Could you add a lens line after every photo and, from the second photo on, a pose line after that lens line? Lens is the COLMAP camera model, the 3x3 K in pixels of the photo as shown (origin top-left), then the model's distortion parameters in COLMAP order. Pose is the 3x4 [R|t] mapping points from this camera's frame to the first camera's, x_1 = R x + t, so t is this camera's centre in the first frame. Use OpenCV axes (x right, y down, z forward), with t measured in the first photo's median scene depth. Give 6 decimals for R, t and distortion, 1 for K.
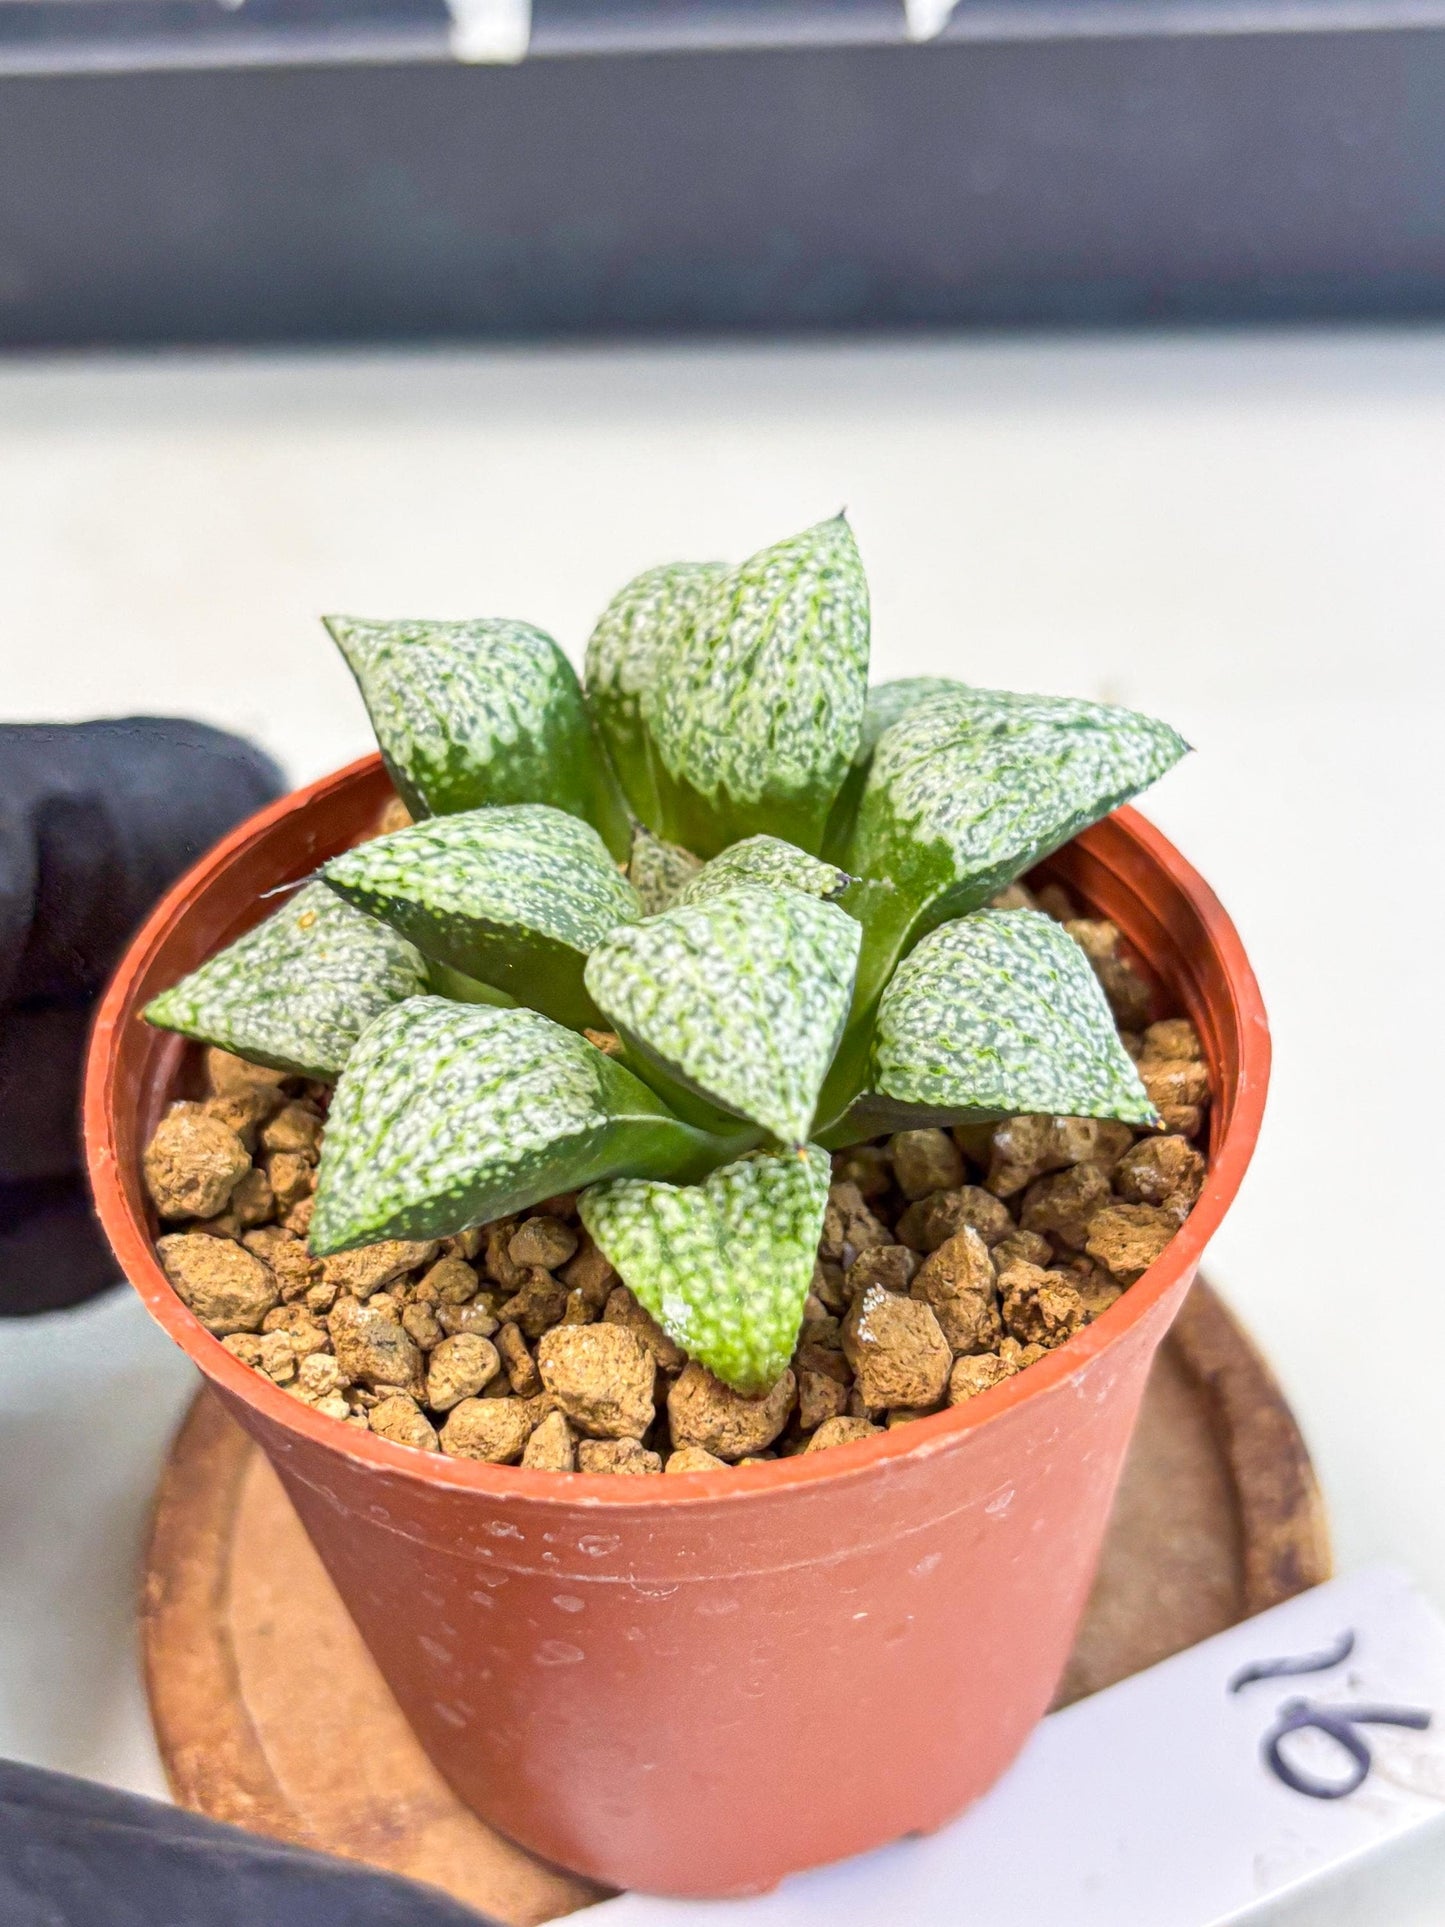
lens RADIAL K [[2475.2, 0, 752.3], [0, 2475.2, 974.3], [0, 0, 1]] dist [0.191856, -0.033794]
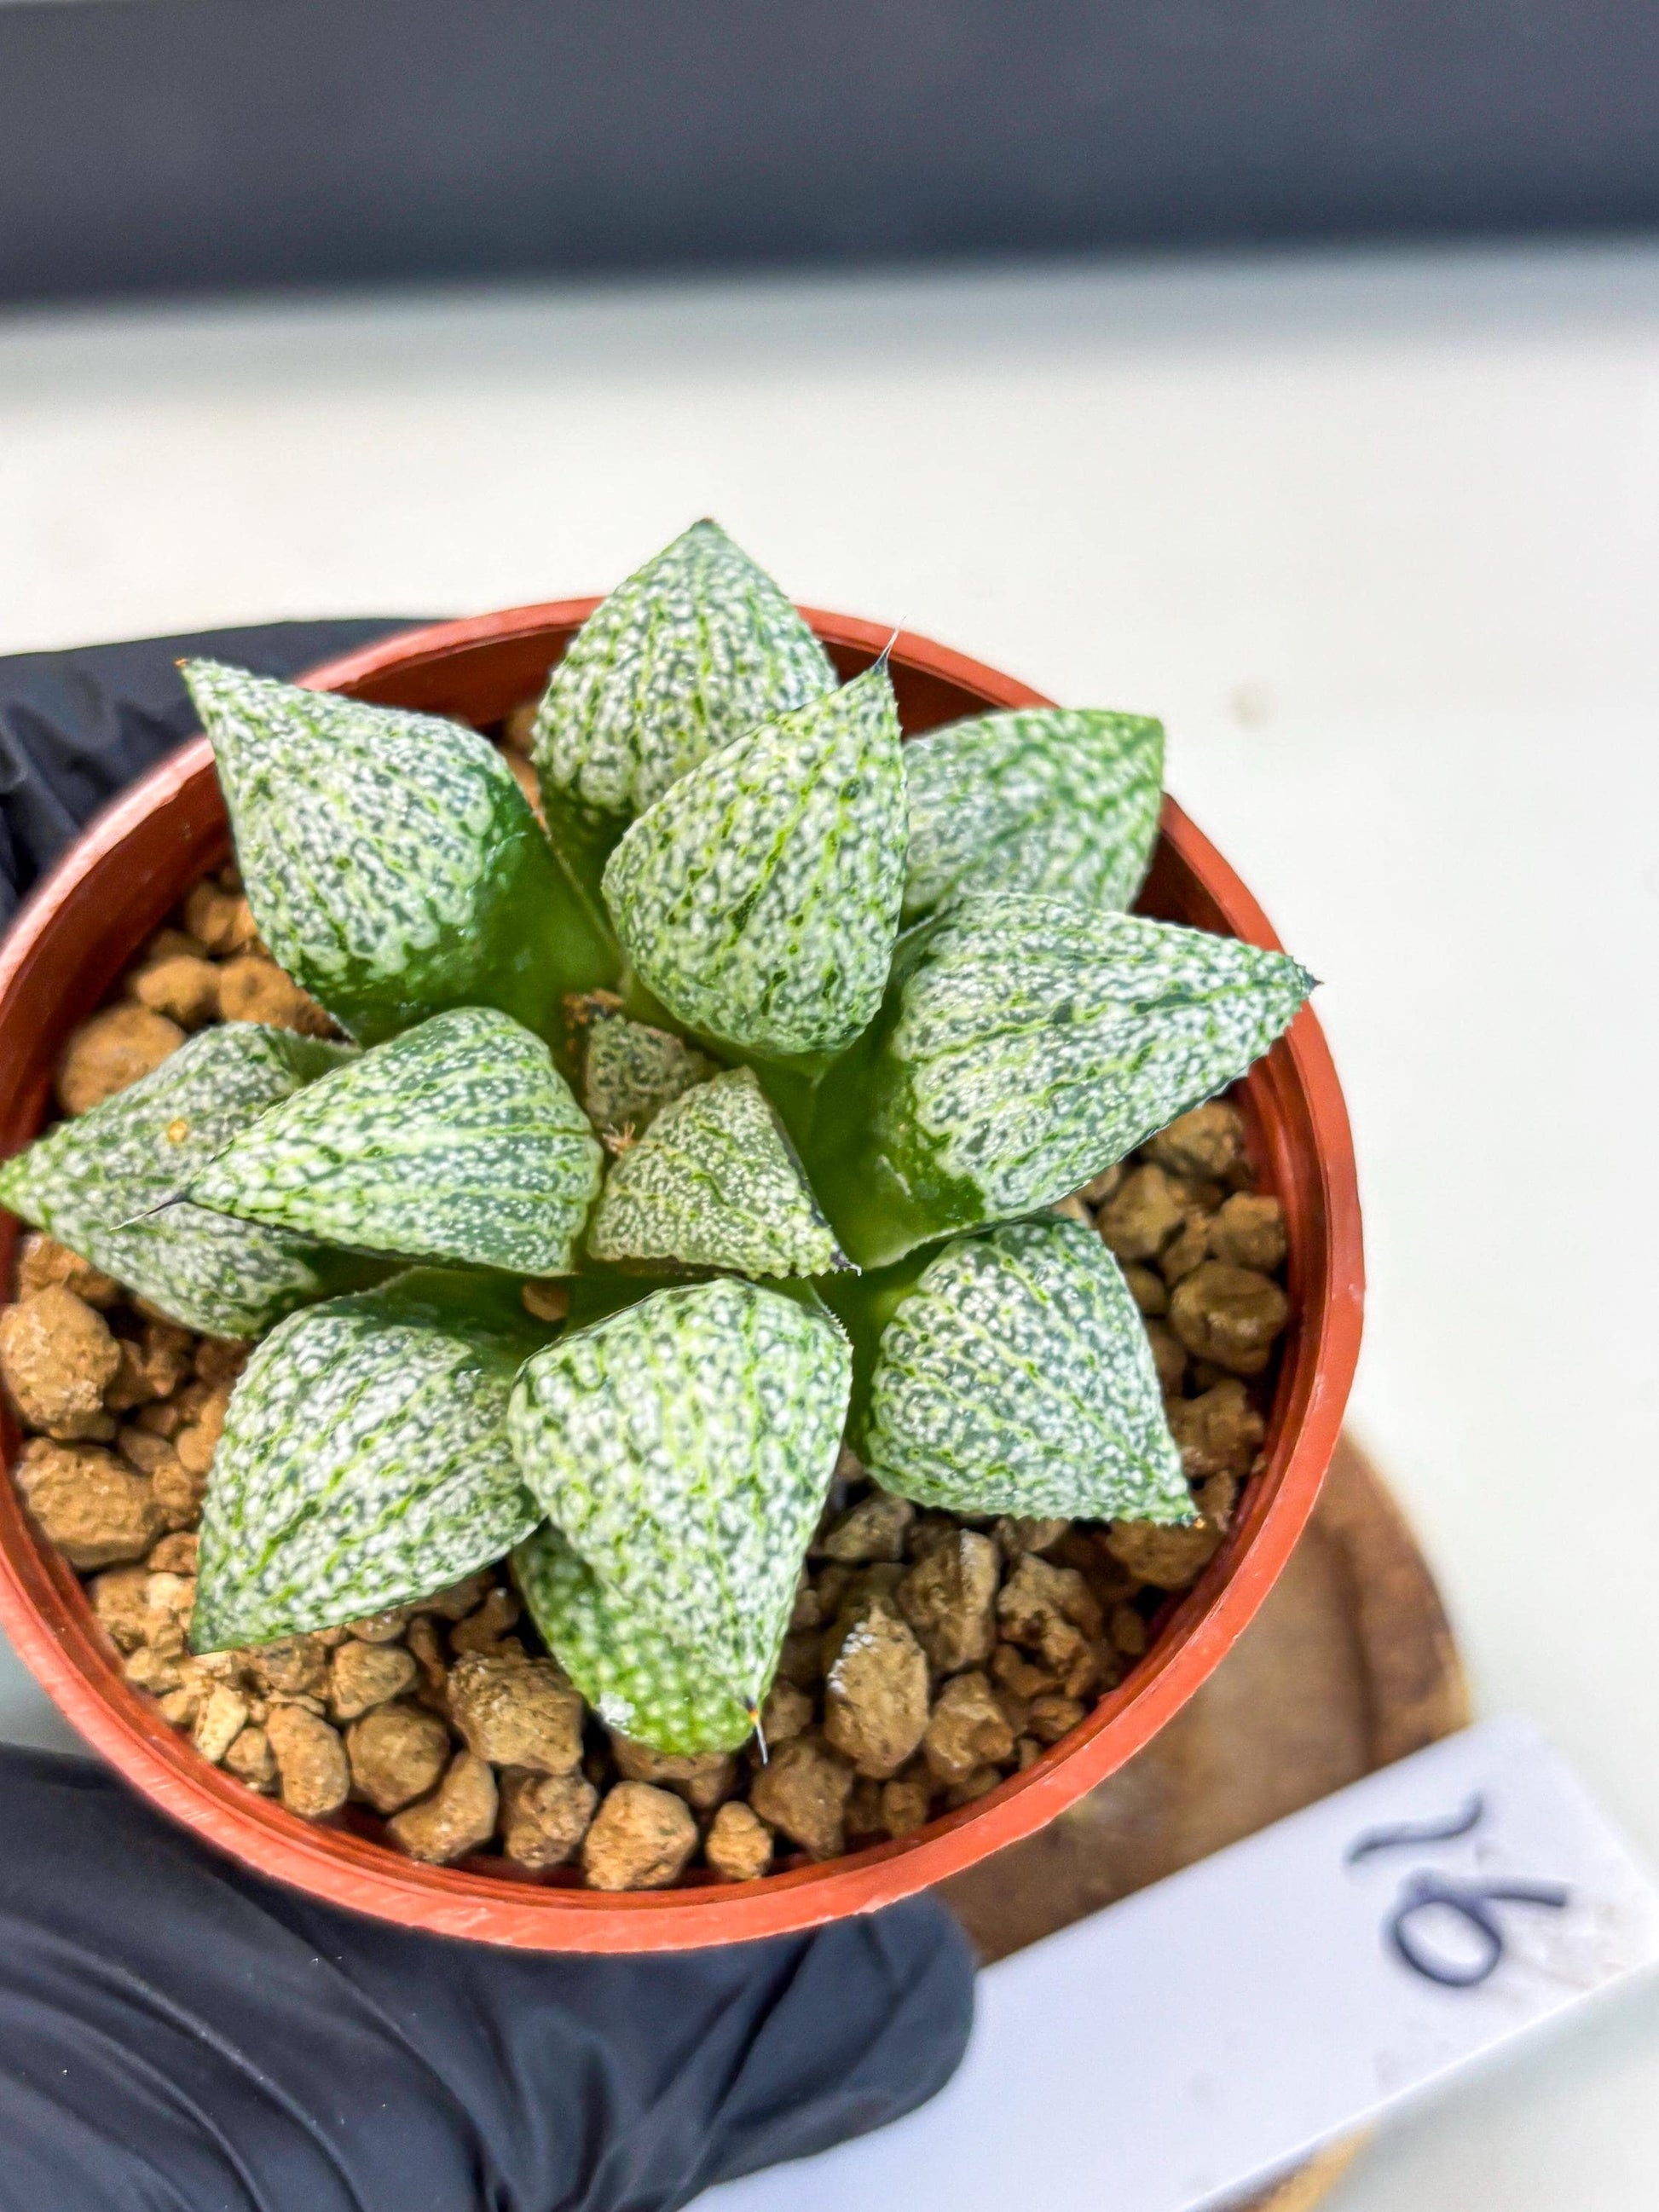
lens RADIAL K [[2806.5, 0, 816.5], [0, 2806.5, 1147.8], [0, 0, 1]] dist [0.267654, -1.384408]
pose [[0.998310, 0.057996, 0.003649, 0.023768], [-0.051490, 0.853707, 0.518202, -0.529543], [0.026938, -0.517514, 0.855251, 0.241122]]
